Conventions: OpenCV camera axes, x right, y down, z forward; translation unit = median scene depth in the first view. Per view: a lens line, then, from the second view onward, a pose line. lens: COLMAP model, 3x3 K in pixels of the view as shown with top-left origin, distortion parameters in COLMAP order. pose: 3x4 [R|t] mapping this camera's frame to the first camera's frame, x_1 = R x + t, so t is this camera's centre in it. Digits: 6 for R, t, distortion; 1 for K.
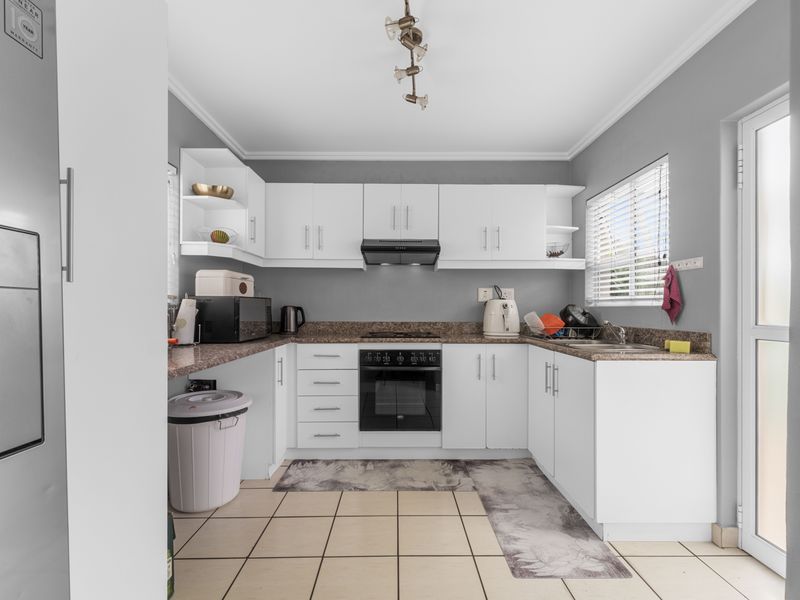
lens RADIAL K [[383.9, 0, 402.6], [0, 383.9, 305.2], [0, 0, 1]] dist [0.001119, -0.000003]
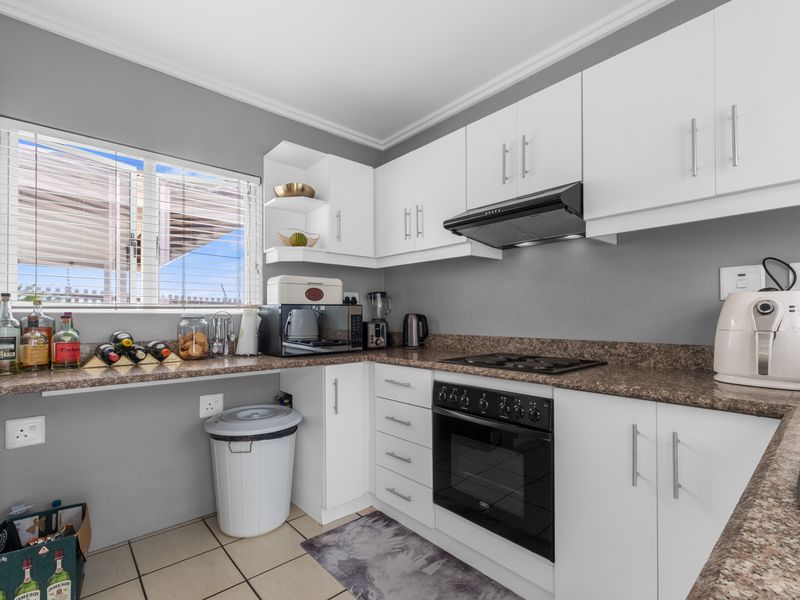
lens RADIAL K [[389.1, 0, 402.7], [0, 389.1, 313.6], [0, 0, 1]] dist [0.001024, 0.000170]
pose [[0.657487, -0.010105, -0.753398, 0.355047], [0.013207, 0.999911, -0.001886, 0.003436], [0.753350, -0.008710, 0.657562, 0.524556]]
